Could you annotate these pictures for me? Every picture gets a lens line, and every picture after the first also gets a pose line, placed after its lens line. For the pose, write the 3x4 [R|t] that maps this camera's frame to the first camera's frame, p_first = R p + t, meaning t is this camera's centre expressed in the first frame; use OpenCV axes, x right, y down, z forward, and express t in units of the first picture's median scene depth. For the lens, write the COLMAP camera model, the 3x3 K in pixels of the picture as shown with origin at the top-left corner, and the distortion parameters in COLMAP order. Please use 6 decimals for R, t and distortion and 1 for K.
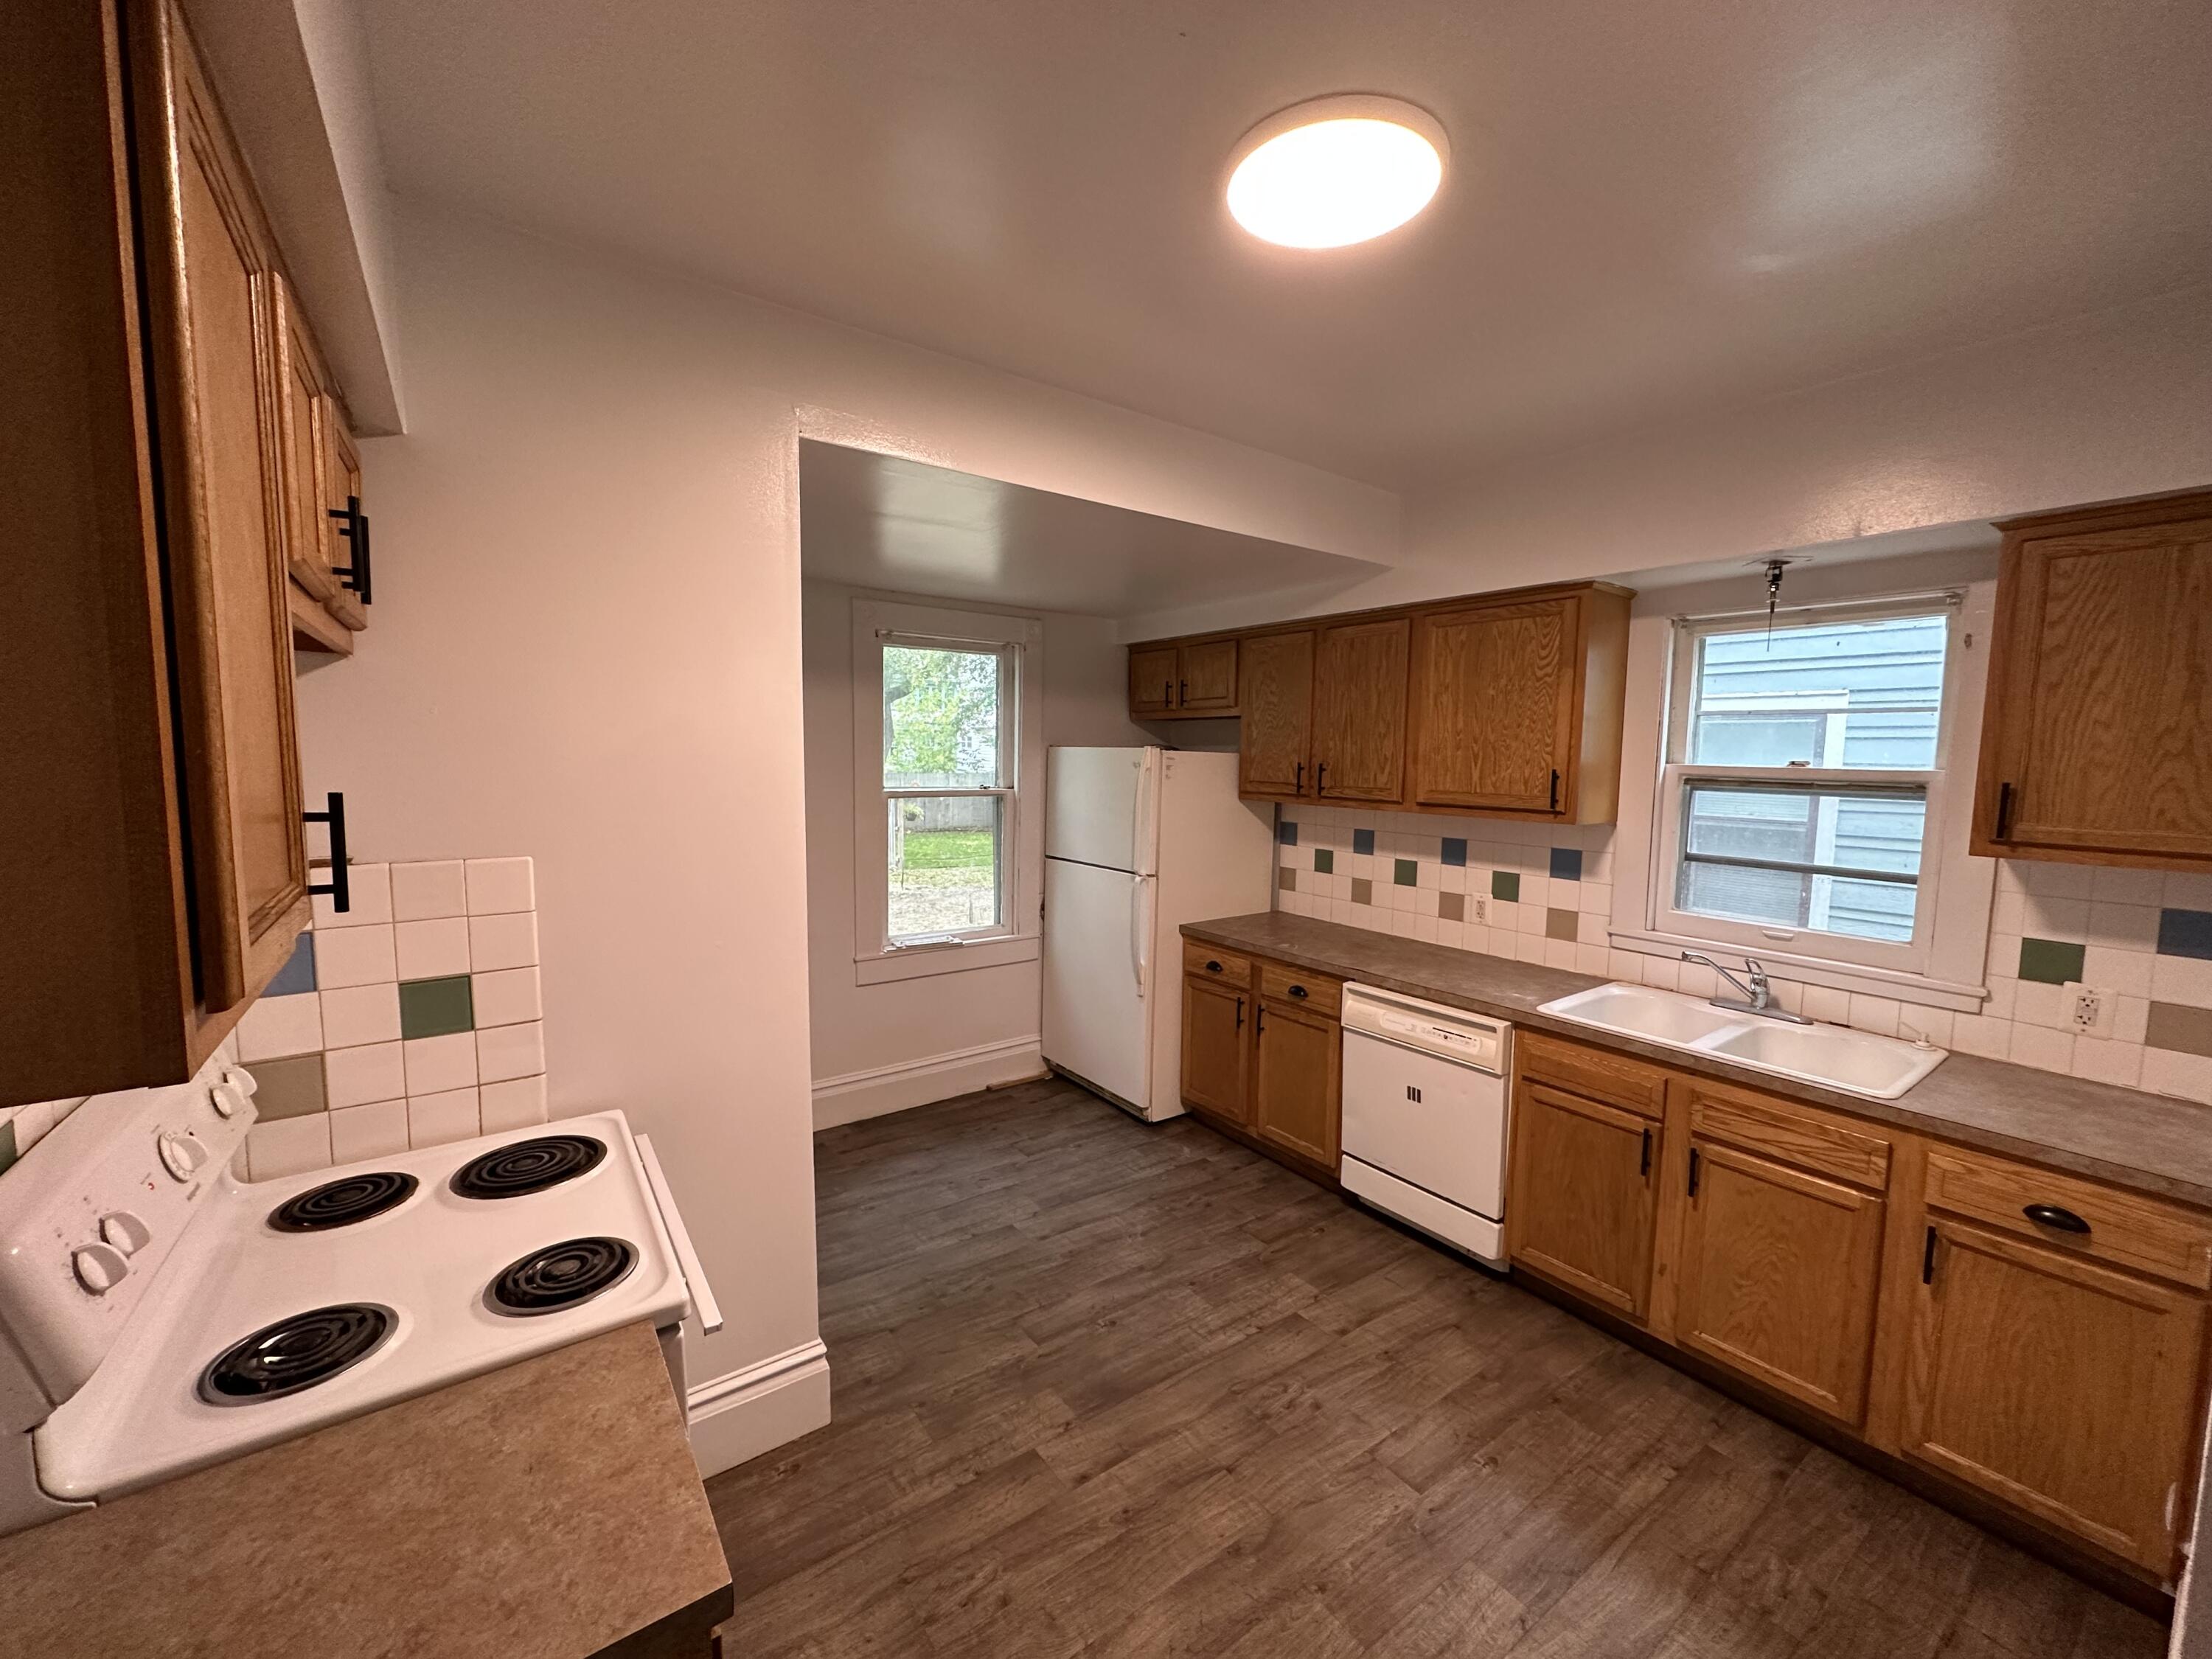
lens RADIAL K [[874.1, 0, 1106.0], [0, 874.1, 829.5], [0, 0, 1]] dist [0.000250, -0.000094]
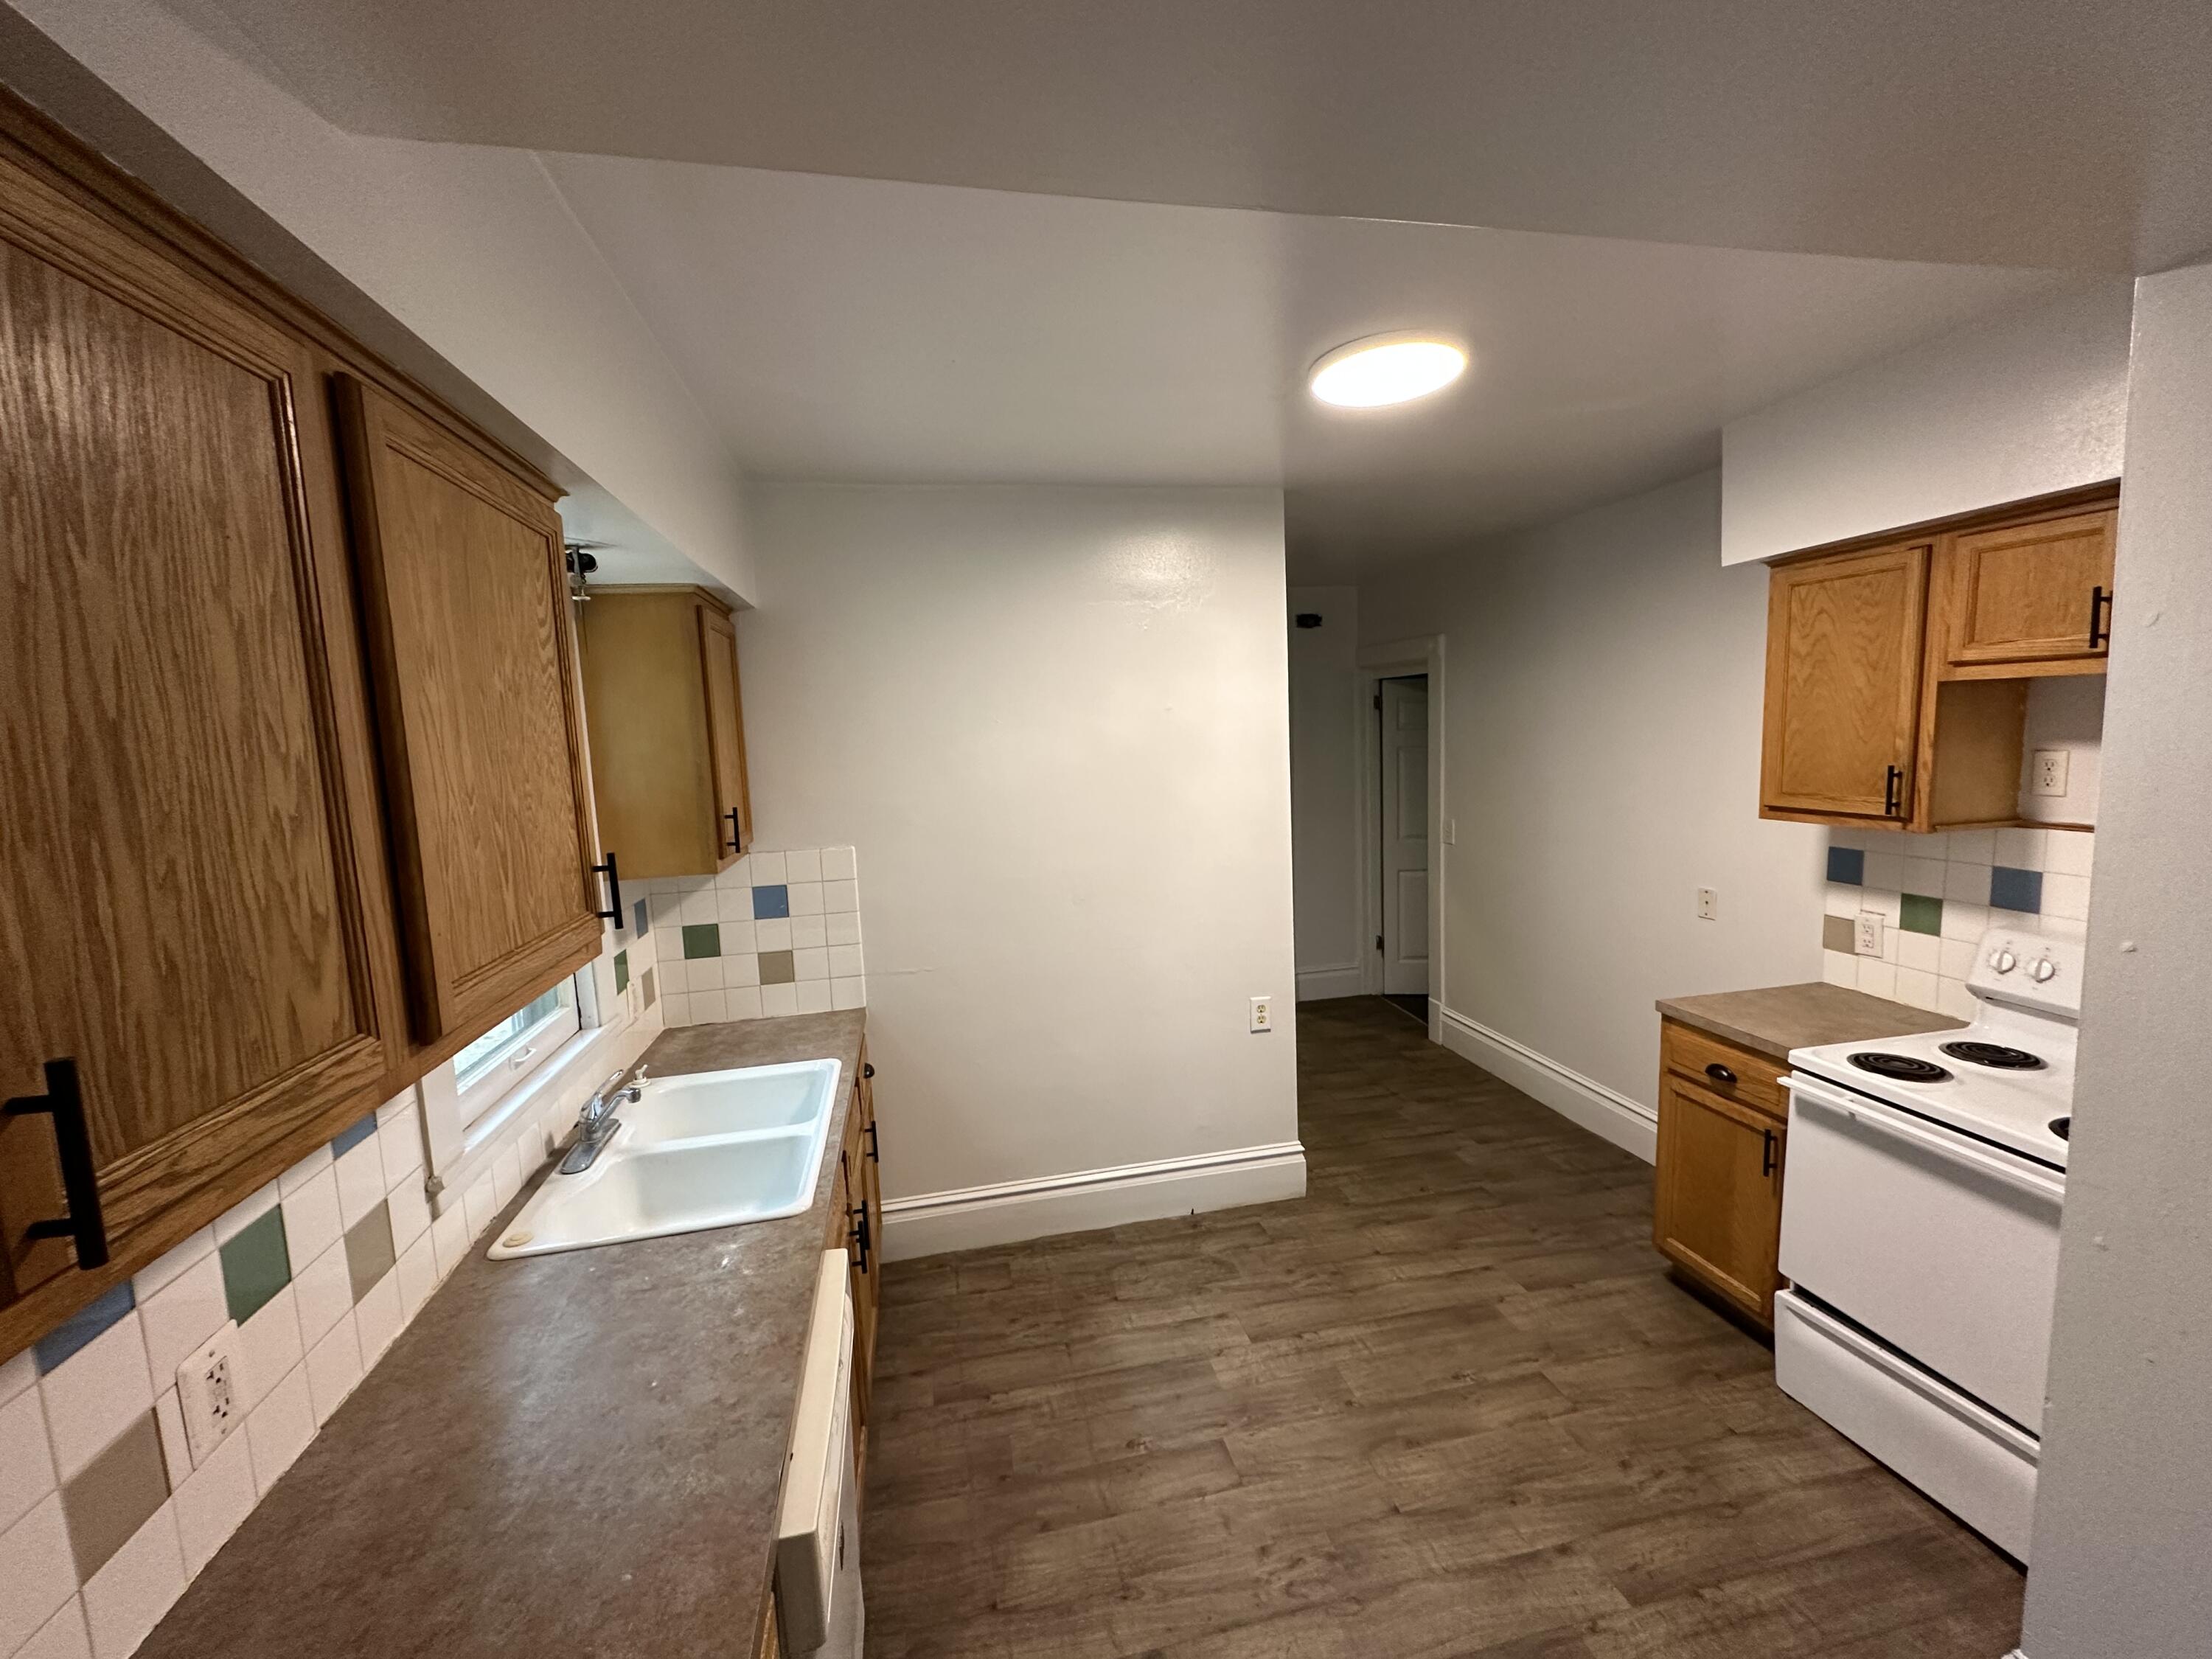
lens RADIAL K [[874.1, 0, 1106.0], [0, 874.1, 829.5], [0, 0, 1]] dist [0.000250, -0.000094]
pose [[-0.913686, -0.020466, 0.405905, 0.056174], [0.066428, 0.977781, 0.198827, -0.226880], [-0.400956, 0.208628, -0.892025, 1.842360]]
